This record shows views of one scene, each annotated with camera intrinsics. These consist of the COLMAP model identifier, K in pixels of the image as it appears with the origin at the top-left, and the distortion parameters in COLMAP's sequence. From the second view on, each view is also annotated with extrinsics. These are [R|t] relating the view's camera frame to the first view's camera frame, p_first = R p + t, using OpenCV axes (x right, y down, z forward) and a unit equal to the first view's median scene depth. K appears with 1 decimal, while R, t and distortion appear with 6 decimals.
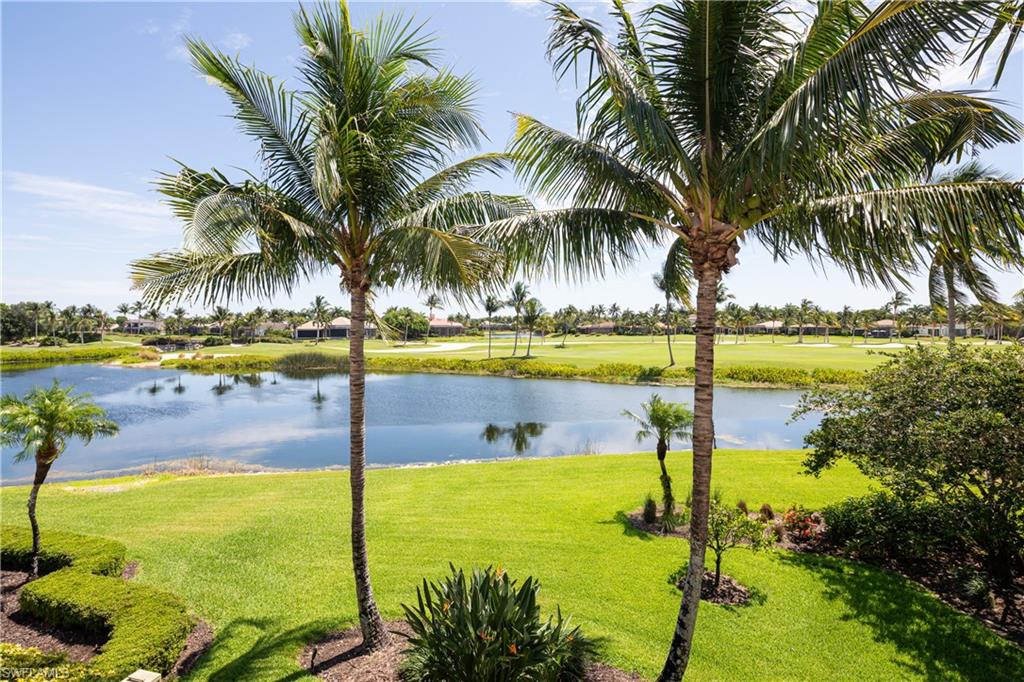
lens RADIAL K [[498.7, 0, 511.3], [0, 498.7, 320.1], [0, 0, 1]] dist [0.001231, -0.000377]
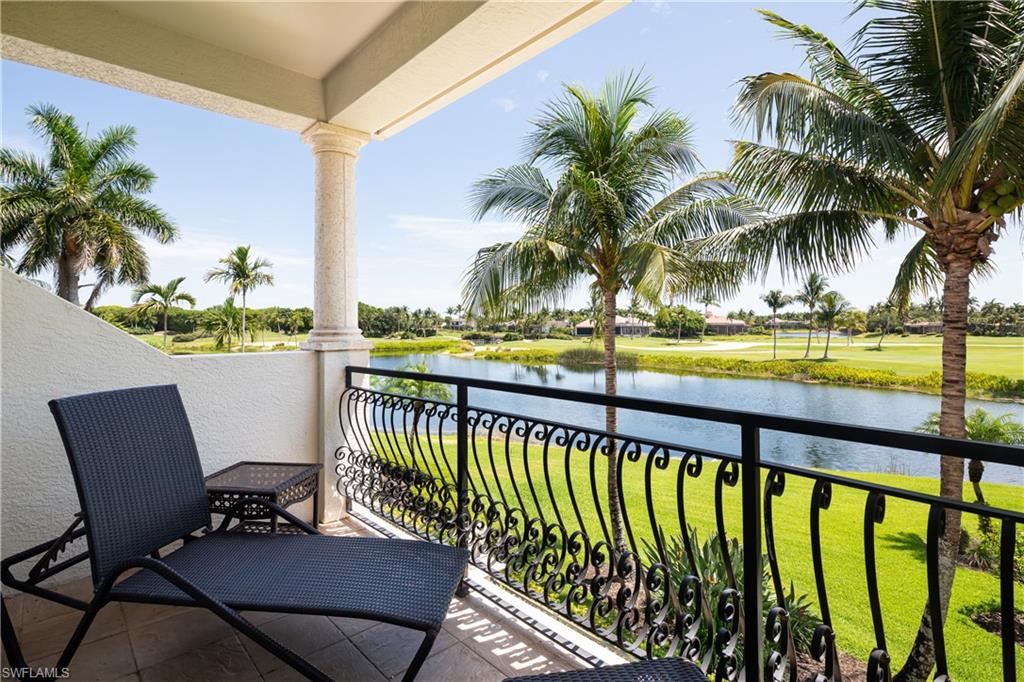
lens RADIAL K [[498.8, 0, 507.2], [0, 498.8, 328.3], [0, 0, 1]] dist [0.005182, -0.000220]
pose [[0.855559, 0.003595, -0.517693, 0.008448], [0.006884, 0.999808, 0.018320, 0.000285], [0.517660, -0.019238, 0.855370, -0.015292]]
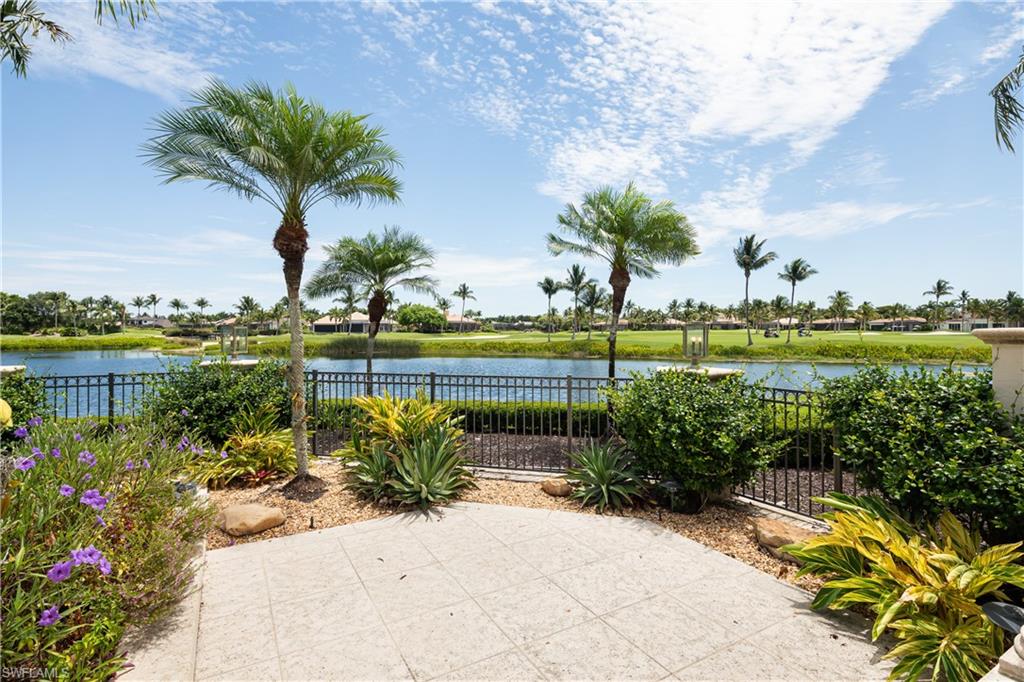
lens RADIAL K [[497.2, 0, 509.9], [0, 497.2, 334.7], [0, 0, 1]] dist [0.002608, -0.000415]
pose [[0.999880, 0.000242, 0.015492, -0.112566], [-0.000585, 0.999756, 0.022084, 0.034404], [-0.015483, -0.022091, 0.999636, 0.023817]]
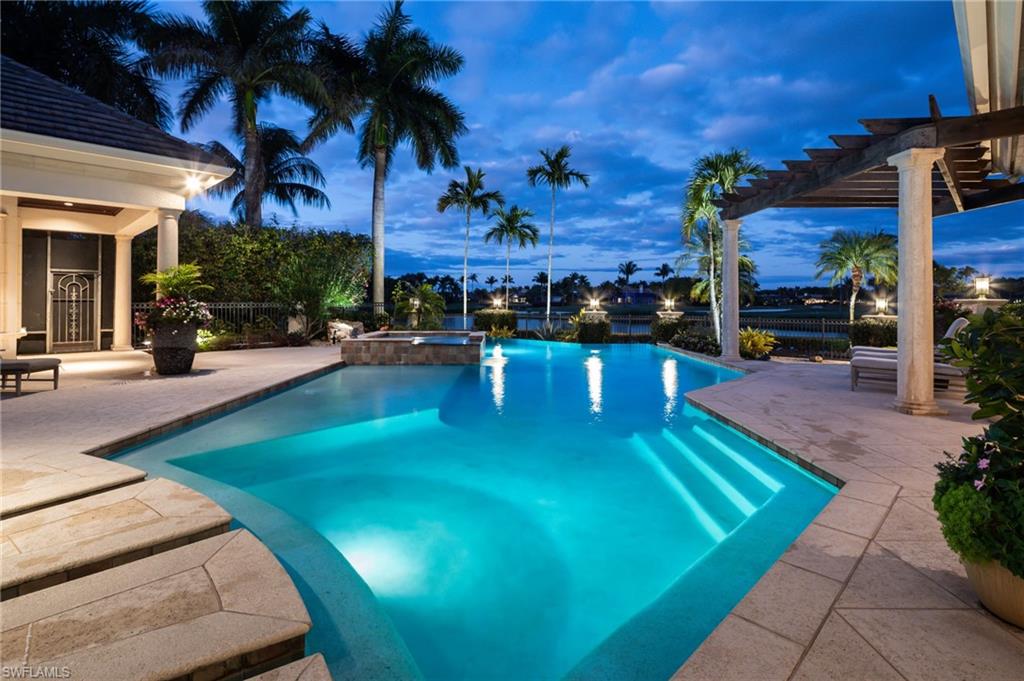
lens RADIAL K [[502.2, 0, 508.4], [0, 502.2, 300.2], [0, 0, 1]] dist [0.001325, 0.001041]
pose [[0.877053, 0.004395, -0.480373, -0.115088], [-0.000218, 0.999962, 0.008751, 0.034053], [0.480393, -0.007571, 0.877020, -0.094245]]
